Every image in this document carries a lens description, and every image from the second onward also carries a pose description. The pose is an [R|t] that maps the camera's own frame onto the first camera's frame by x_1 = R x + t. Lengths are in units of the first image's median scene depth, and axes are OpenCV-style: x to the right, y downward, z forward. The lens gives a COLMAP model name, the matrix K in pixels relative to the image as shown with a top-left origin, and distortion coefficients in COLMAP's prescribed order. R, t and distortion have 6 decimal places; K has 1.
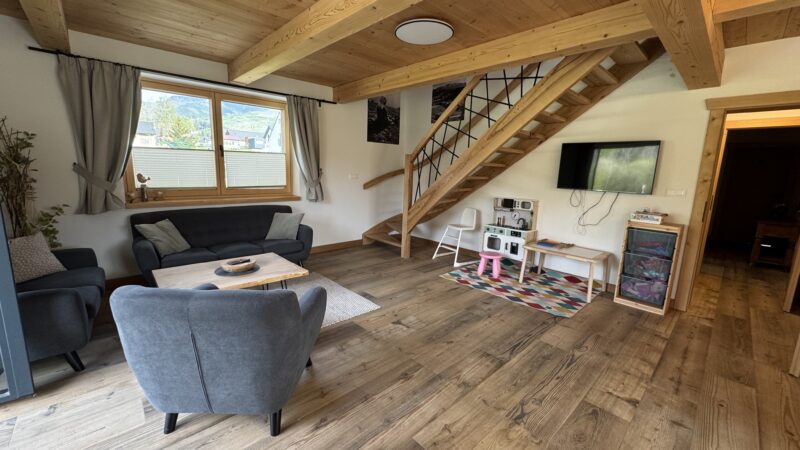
lens RADIAL K [[320.1, 0, 400.3], [0, 320.1, 223.4], [0, 0, 1]] dist [0.001108, 0.000224]
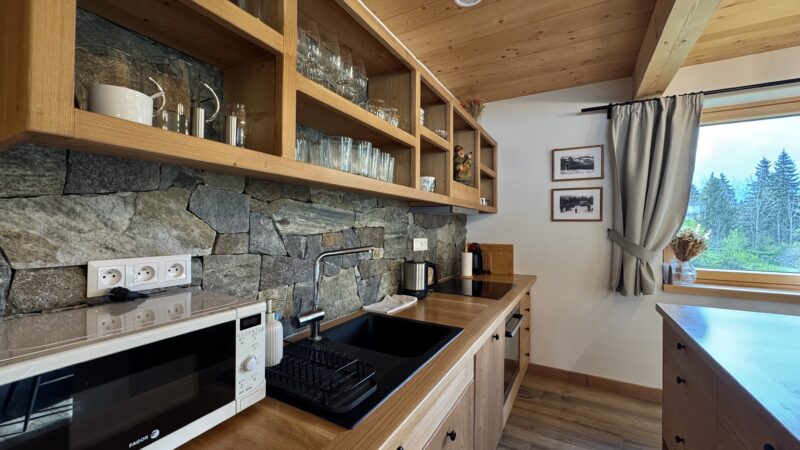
lens RADIAL K [[320.1, 0, 400.4], [0, 320.1, 225.0], [0, 0, 1]] dist [0.001108, 0.000224]
pose [[0.302167, -0.028340, -0.952834, -0.393689], [-0.166152, 0.982692, -0.081919, -0.041516], [0.938663, 0.183069, 0.292229, 0.254648]]
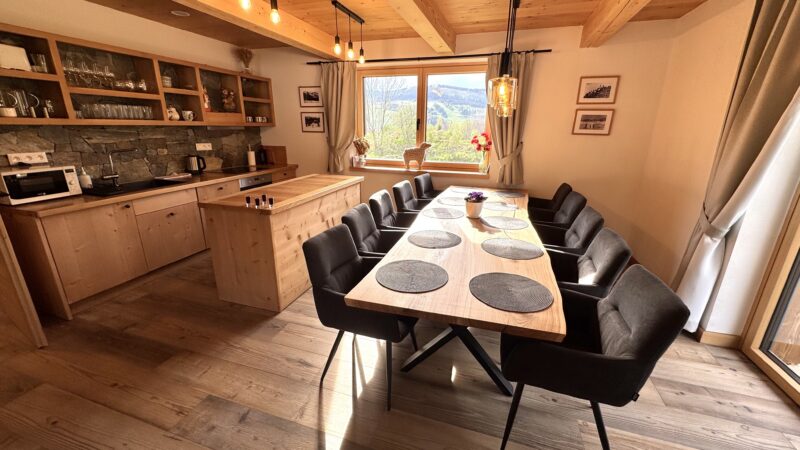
lens RADIAL K [[320.1, 0, 400.3], [0, 320.1, 224.6], [0, 0, 1]] dist [0.001108, 0.000224]
pose [[0.482990, 0.239109, -0.842346, 0.527771], [-0.152218, 0.970274, 0.188143, -0.127955], [0.862293, 0.037349, 0.505030, 0.569908]]
